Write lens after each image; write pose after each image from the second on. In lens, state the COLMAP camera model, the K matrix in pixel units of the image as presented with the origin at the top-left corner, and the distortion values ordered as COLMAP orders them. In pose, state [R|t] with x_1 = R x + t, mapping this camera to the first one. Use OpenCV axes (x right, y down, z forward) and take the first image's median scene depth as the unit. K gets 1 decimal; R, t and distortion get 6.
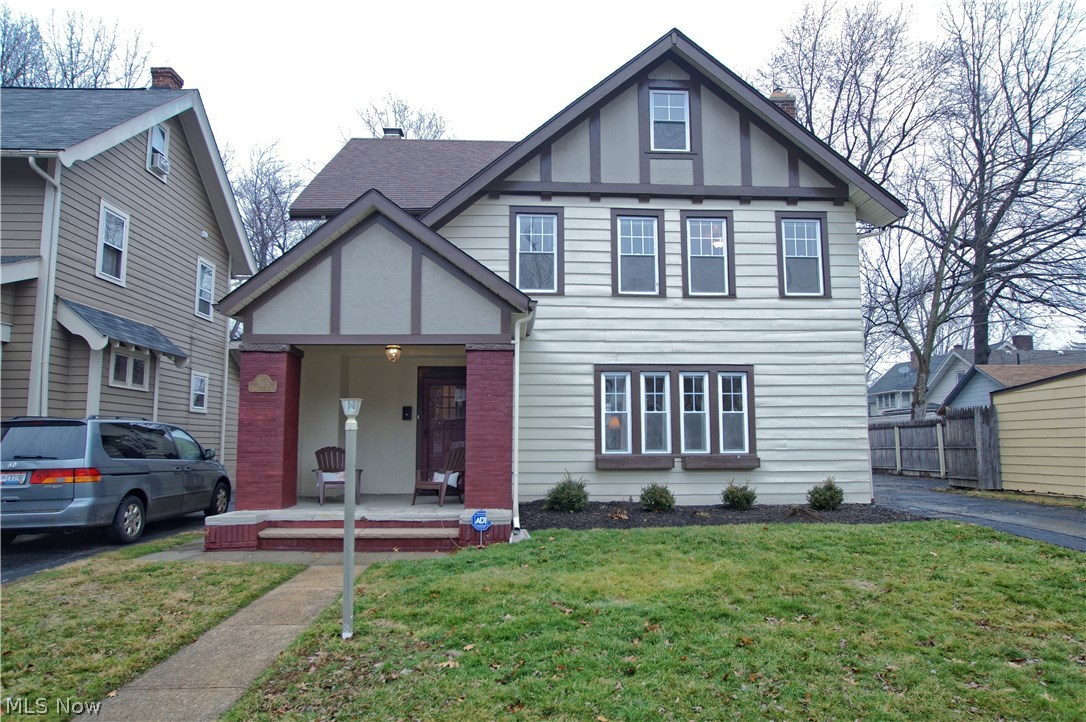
lens RADIAL K [[716.4, 0, 543.0], [0, 716.4, 361.0], [0, 0, 1]] dist [-0.045778, 0.001600]
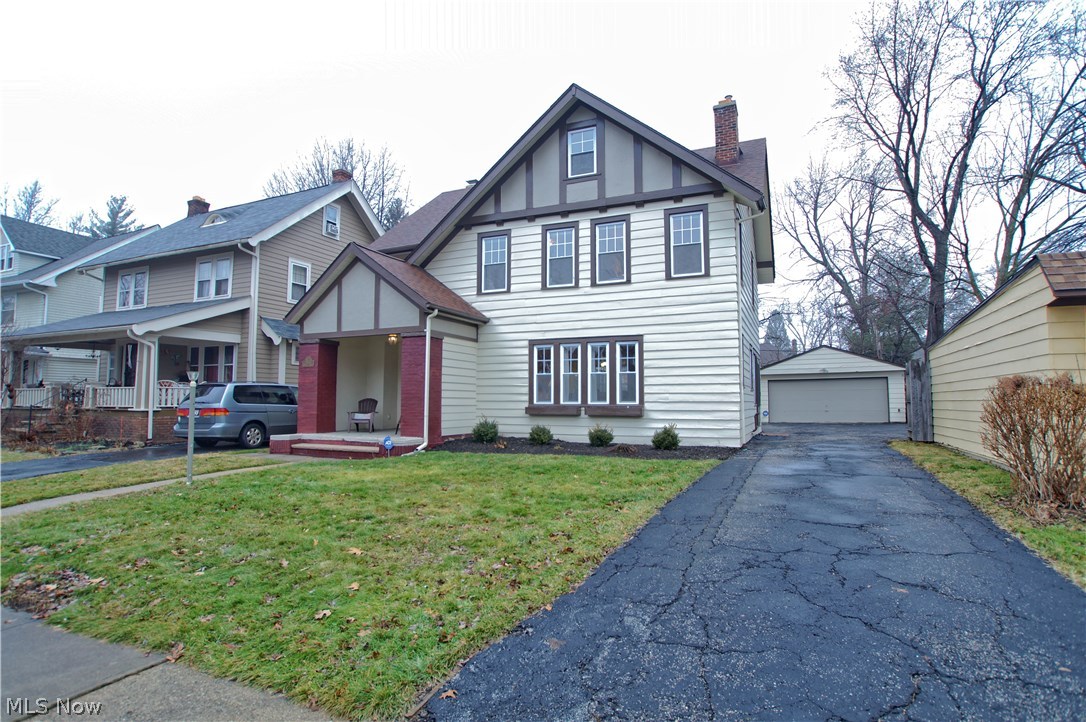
lens RADIAL K [[572.0, 0, 519.0], [0, 572.0, 354.6], [0, 0, 1]] dist [-0.067384, 0.000796]
pose [[0.887421, -0.032802, -0.459791, 0.556593], [0.050074, 0.998422, 0.025415, 0.003455], [0.458232, -0.045577, 0.887663, -0.001095]]
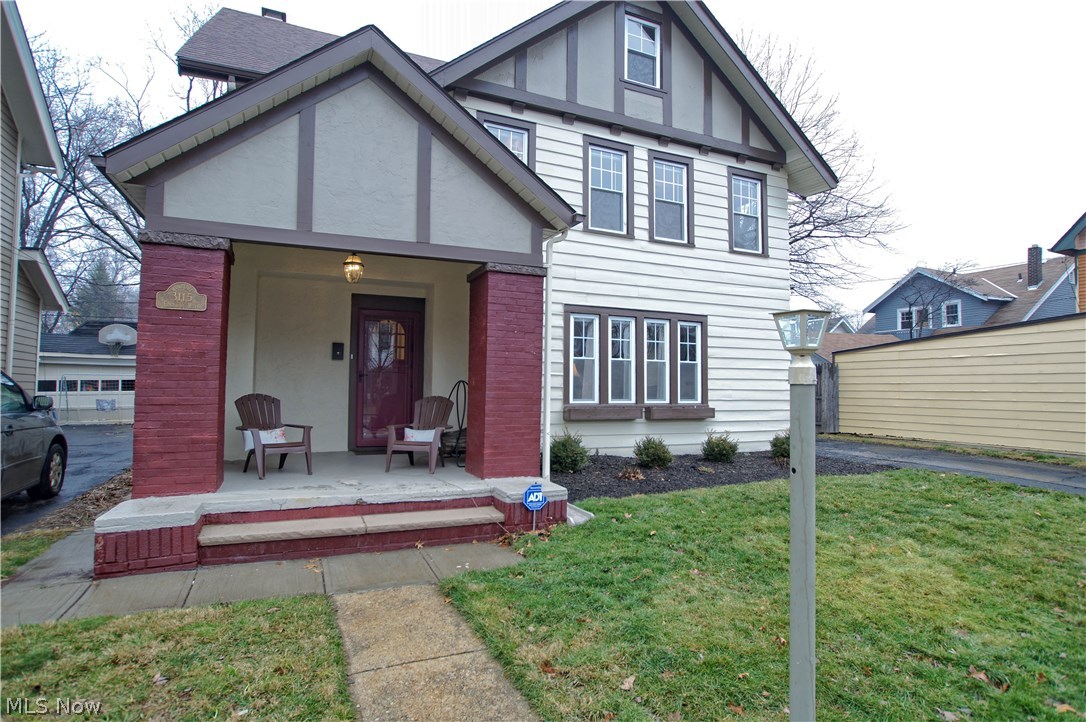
lens RADIAL K [[590.0, 0, 543.0], [0, 590.0, 361.0], [0, 0, 1]] dist [-0.073333, 0.054358]
pose [[0.925771, 0.029277, 0.376950, -0.226324], [-0.057086, 0.996391, 0.062811, 0.029865], [-0.373751, -0.079668, 0.924101, 0.314008]]
